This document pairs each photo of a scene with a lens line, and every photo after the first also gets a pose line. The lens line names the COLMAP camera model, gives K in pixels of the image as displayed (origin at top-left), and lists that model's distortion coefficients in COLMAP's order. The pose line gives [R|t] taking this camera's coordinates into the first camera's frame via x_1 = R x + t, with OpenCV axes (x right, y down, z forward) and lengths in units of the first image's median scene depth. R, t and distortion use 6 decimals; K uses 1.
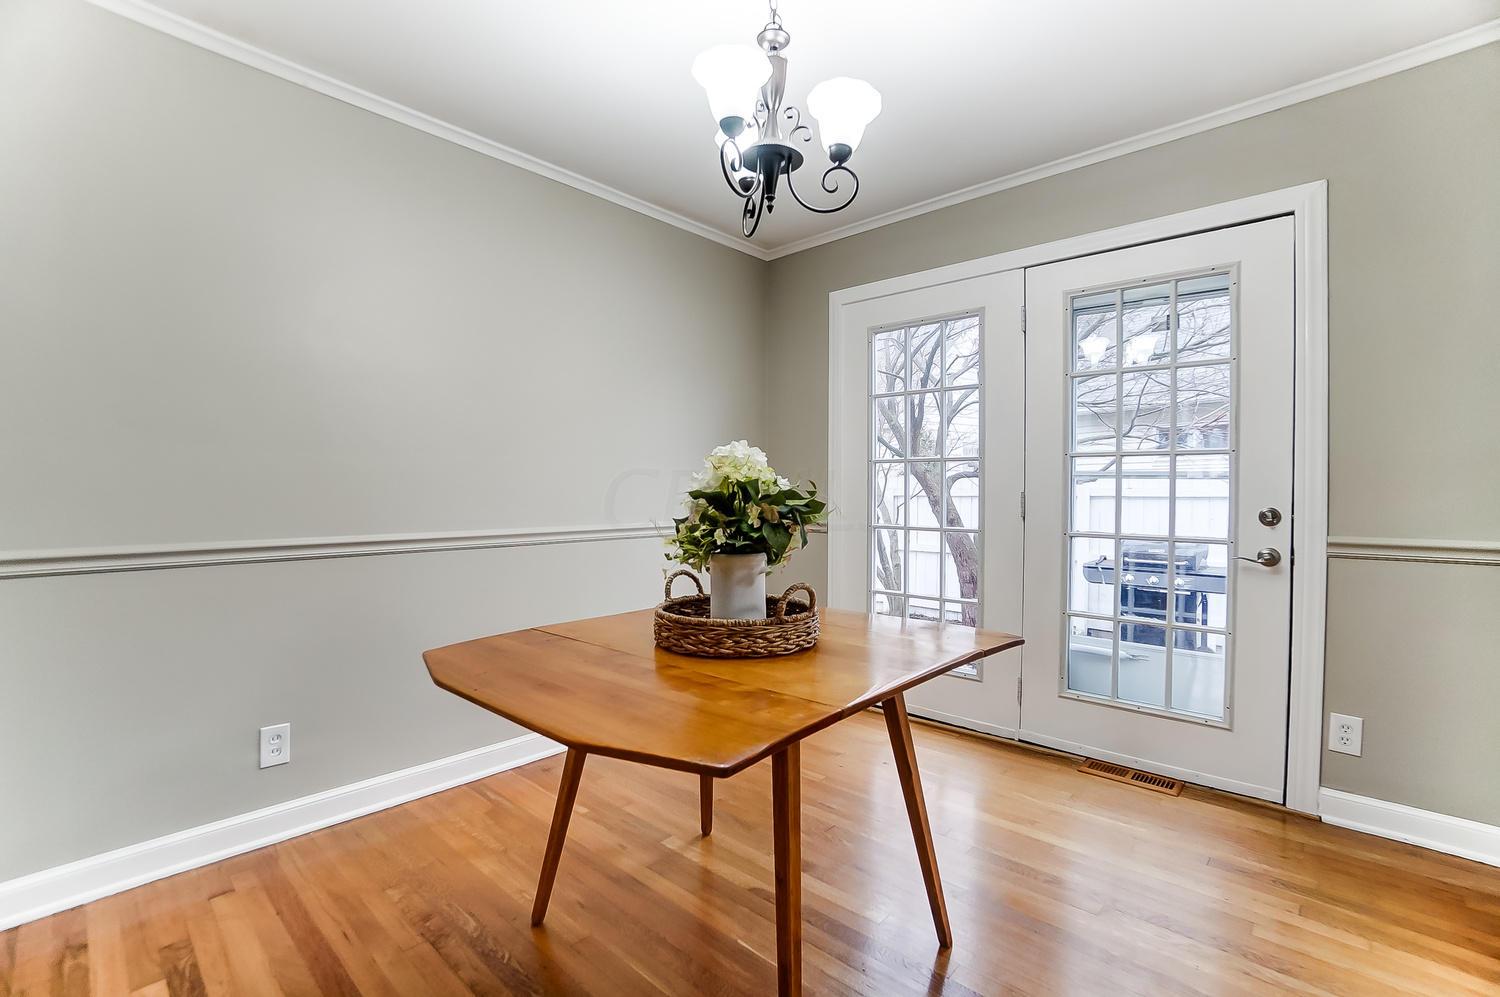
lens RADIAL K [[674.5, 0, 742.0], [0, 674.5, 493.6], [0, 0, 1]] dist [-0.013961, 0.000498]
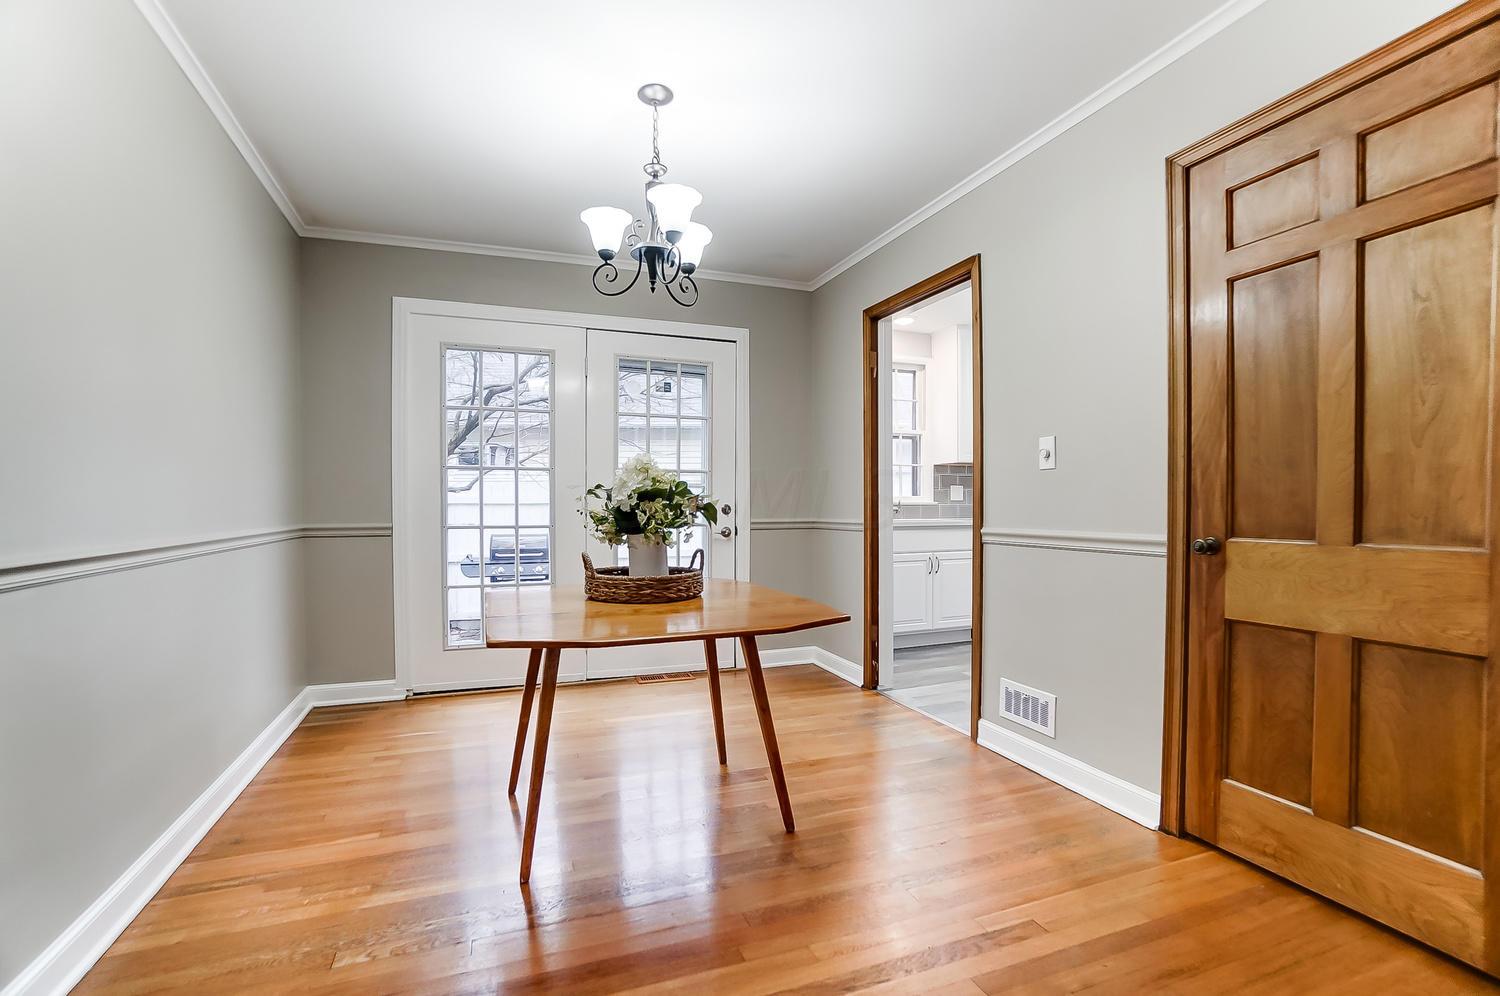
lens RADIAL K [[682.3, 0, 748.5], [0, 682.3, 517.3], [0, 0, 1]] dist [-0.059199, 0.000028]
pose [[0.458446, -0.020473, 0.888486, -0.685286], [0.004469, 0.999775, 0.020731, 0.016148], [-0.888711, -0.005534, 0.458435, 0.098027]]
